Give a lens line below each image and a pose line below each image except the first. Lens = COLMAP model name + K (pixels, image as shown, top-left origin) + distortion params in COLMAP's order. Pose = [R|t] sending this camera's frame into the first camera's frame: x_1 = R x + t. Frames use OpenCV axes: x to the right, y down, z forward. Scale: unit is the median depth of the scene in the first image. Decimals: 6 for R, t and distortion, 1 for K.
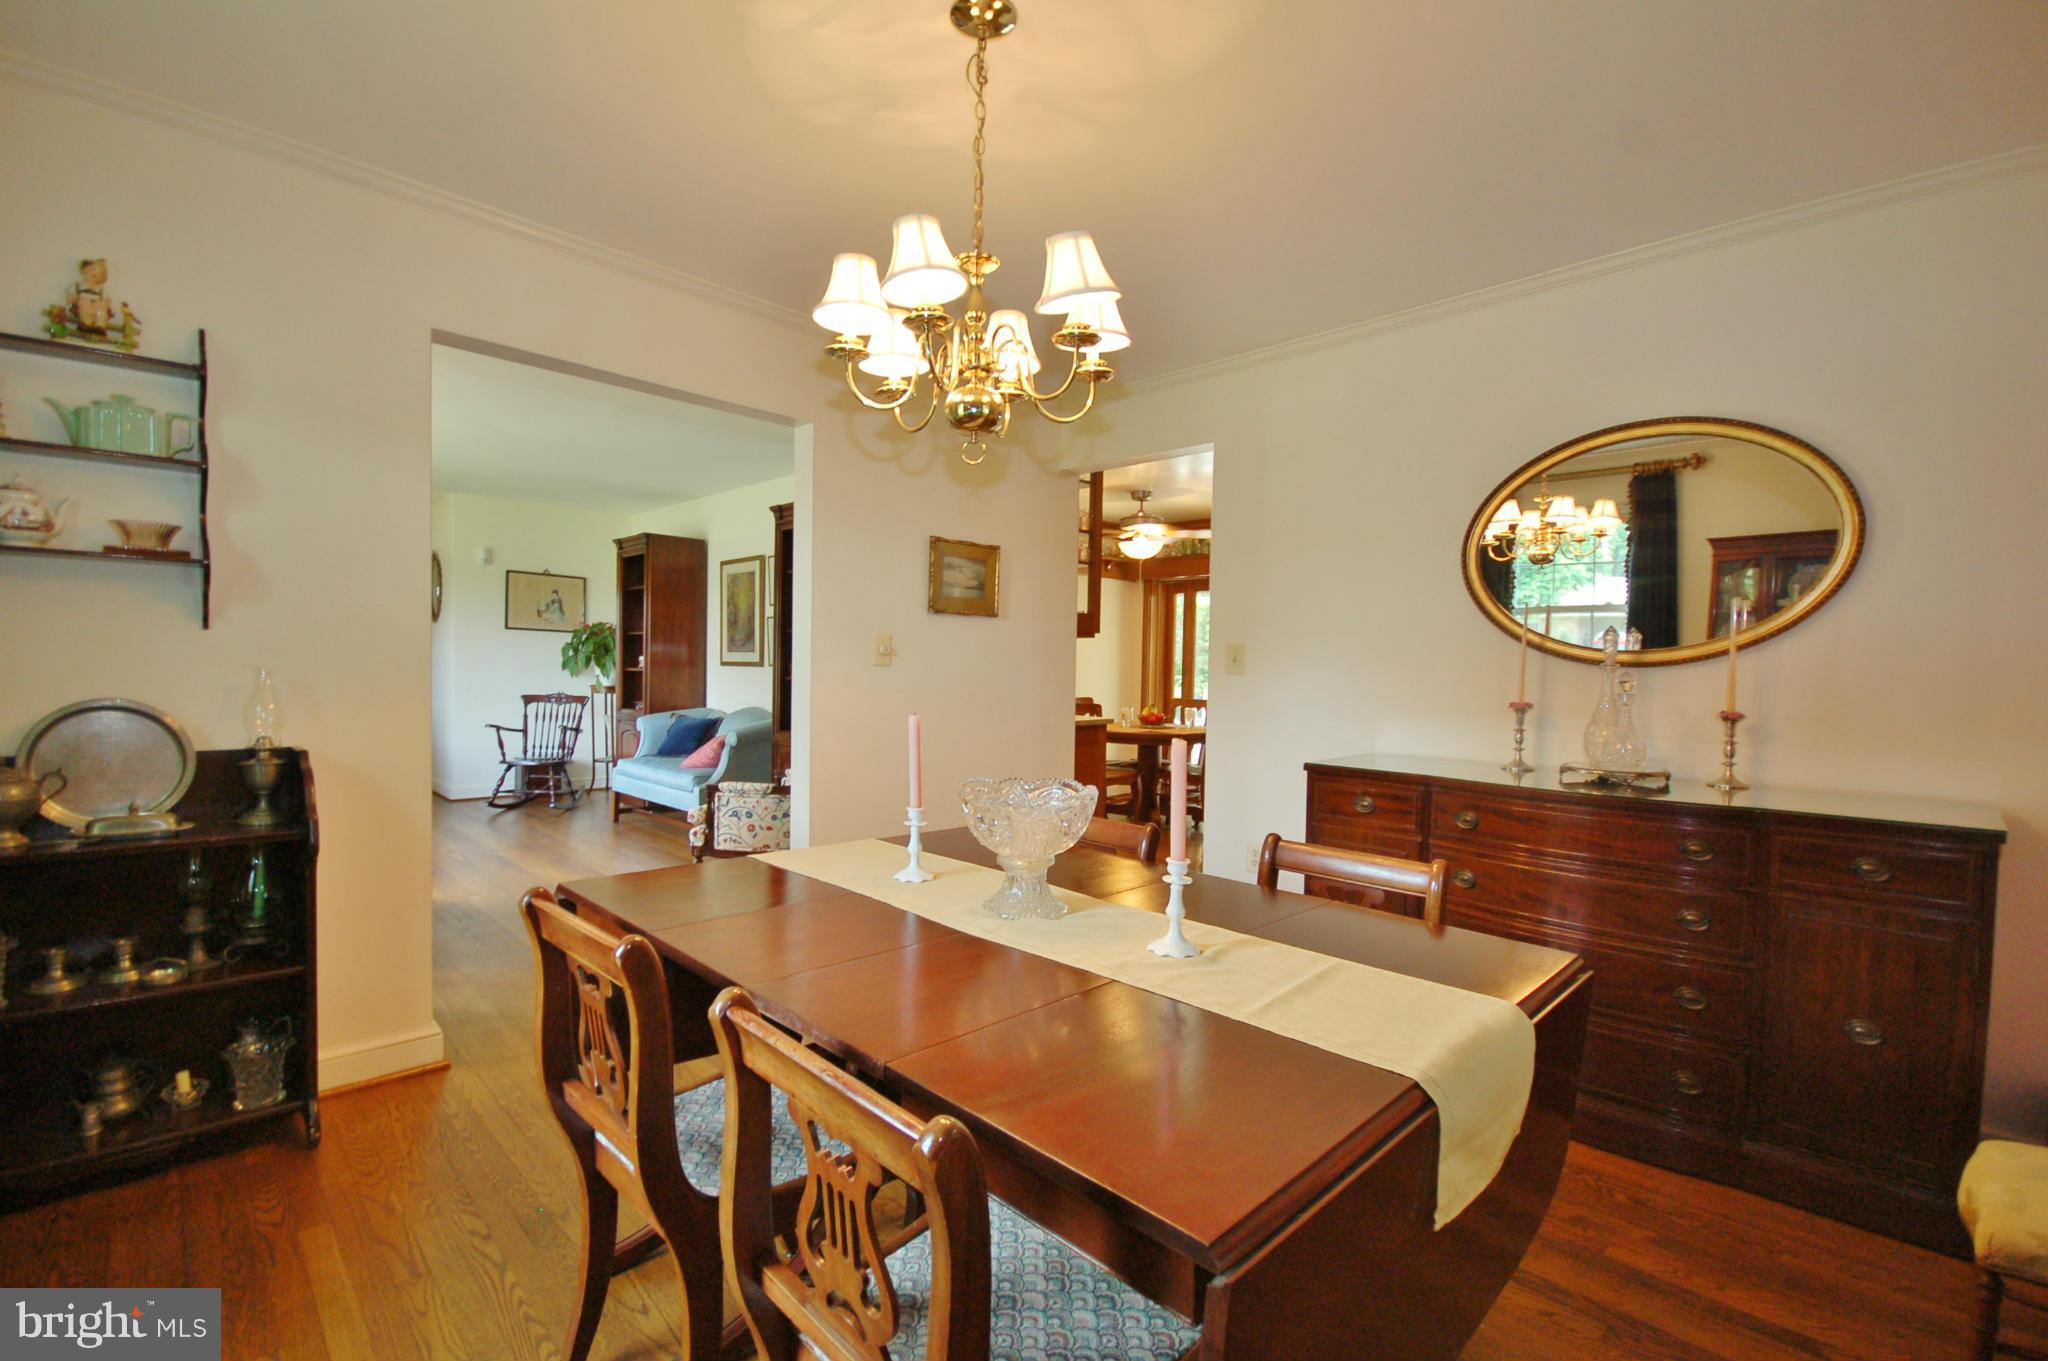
lens RADIAL K [[888.6, 0, 1014.3], [0, 888.6, 689.8], [0, 0, 1]] dist [-0.001423, -0.000200]
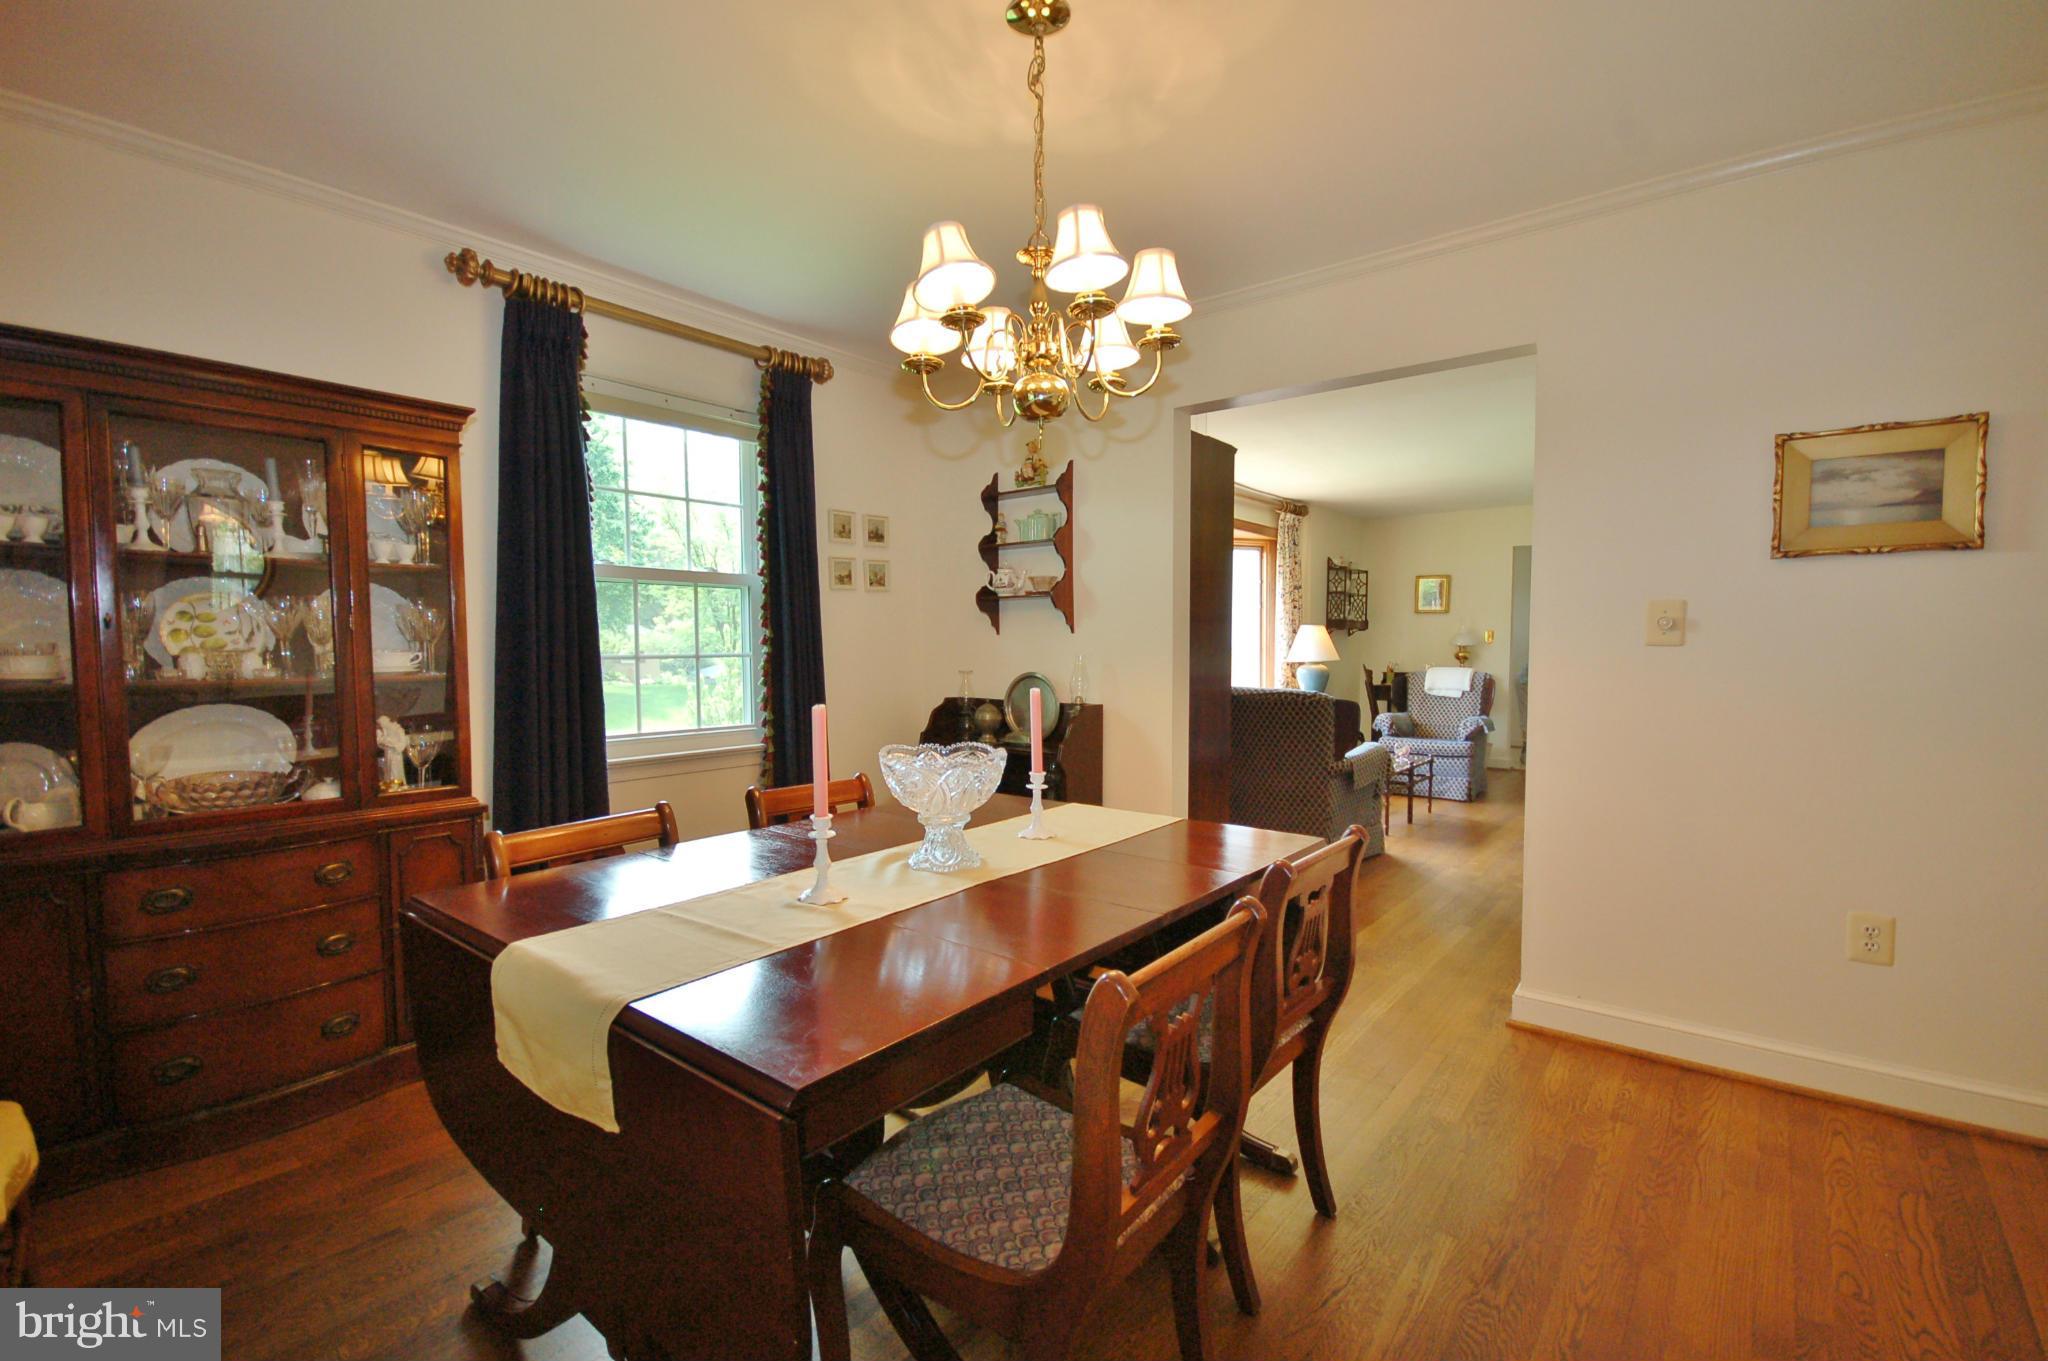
lens RADIAL K [[888.6, 0, 1014.3], [0, 888.6, 689.8], [0, 0, 1]] dist [-0.001423, -0.000200]
pose [[0.117820, 0.027099, -0.992665, 0.859204], [-0.021822, 0.999457, 0.024694, 0.002828], [0.992795, 0.018753, 0.118347, 0.733668]]
